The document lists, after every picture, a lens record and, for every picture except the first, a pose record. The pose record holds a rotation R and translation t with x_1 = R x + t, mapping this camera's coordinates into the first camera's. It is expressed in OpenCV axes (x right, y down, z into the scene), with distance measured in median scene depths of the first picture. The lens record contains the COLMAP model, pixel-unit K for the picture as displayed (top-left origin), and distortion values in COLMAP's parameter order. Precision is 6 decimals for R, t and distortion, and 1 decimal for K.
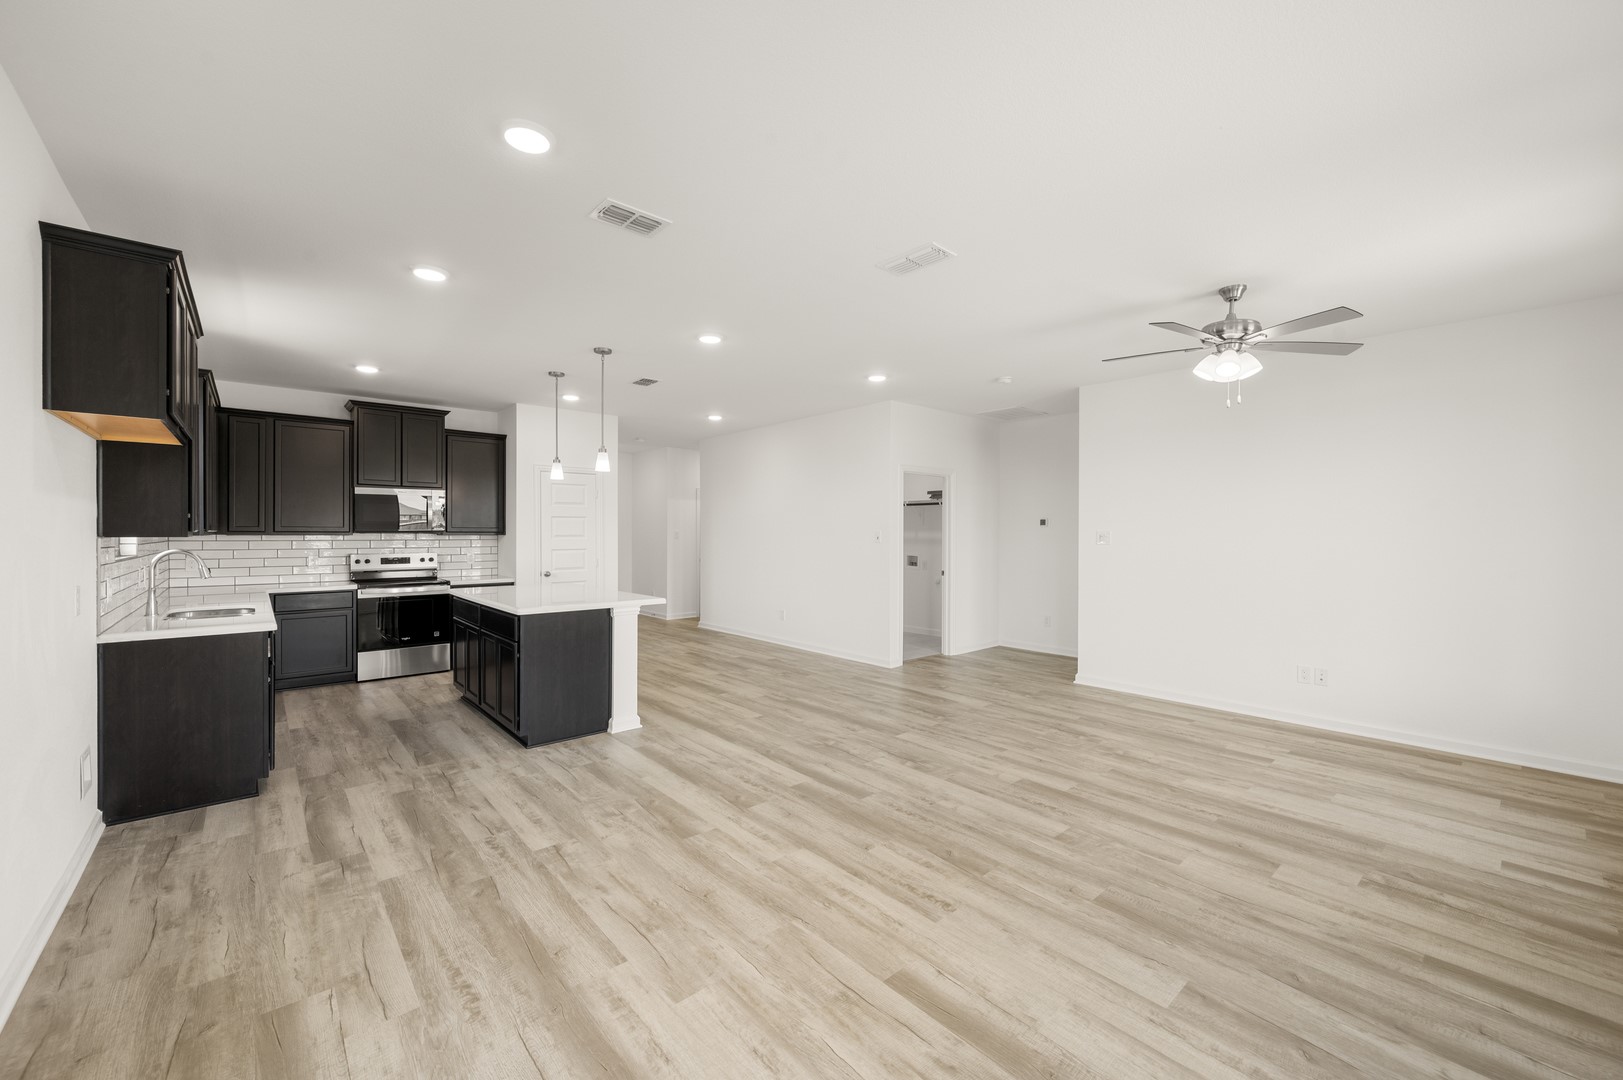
lens RADIAL K [[640.5, 0, 813.4], [0, 640.5, 536.4], [0, 0, 1]] dist [0.001076, 0.000087]
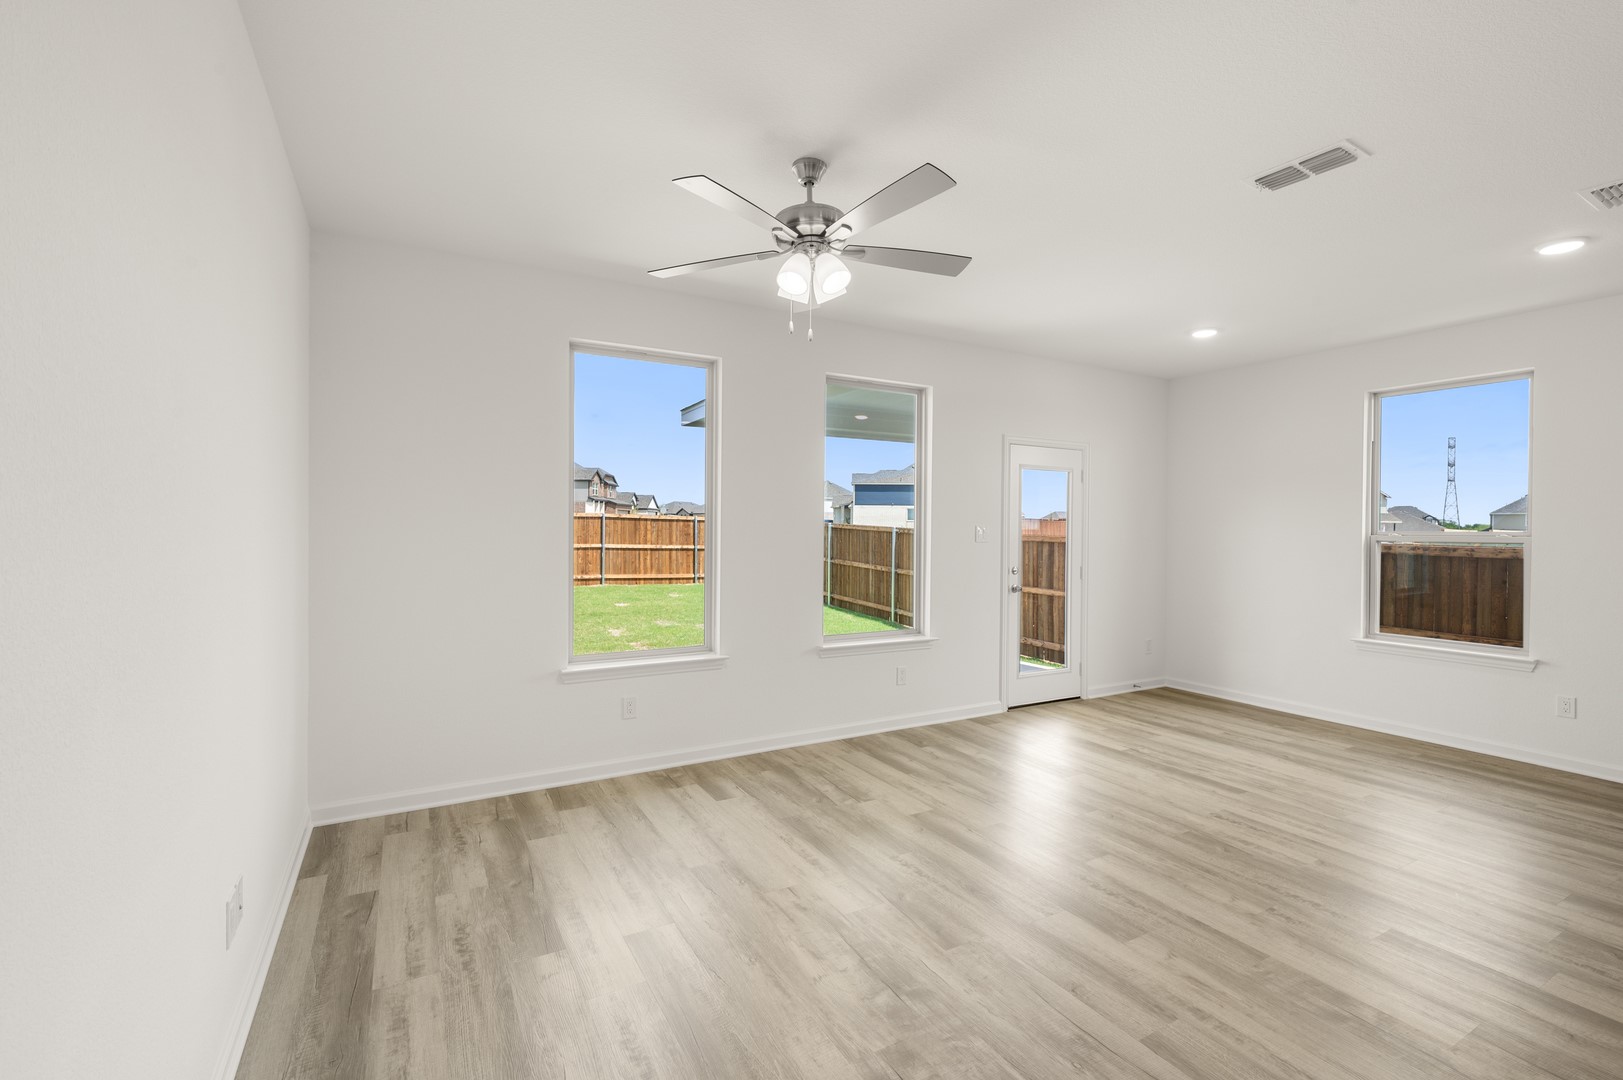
lens RADIAL K [[721.3, 0, 806.1], [0, 721.3, 540.5], [0, 0, 1]] dist [0.004219, 0.000286]
pose [[-0.978637, -0.017920, 0.204812, 0.616525], [-0.012890, 0.999582, 0.025863, -0.015089], [-0.205189, 0.022671, -0.978460, 2.171151]]
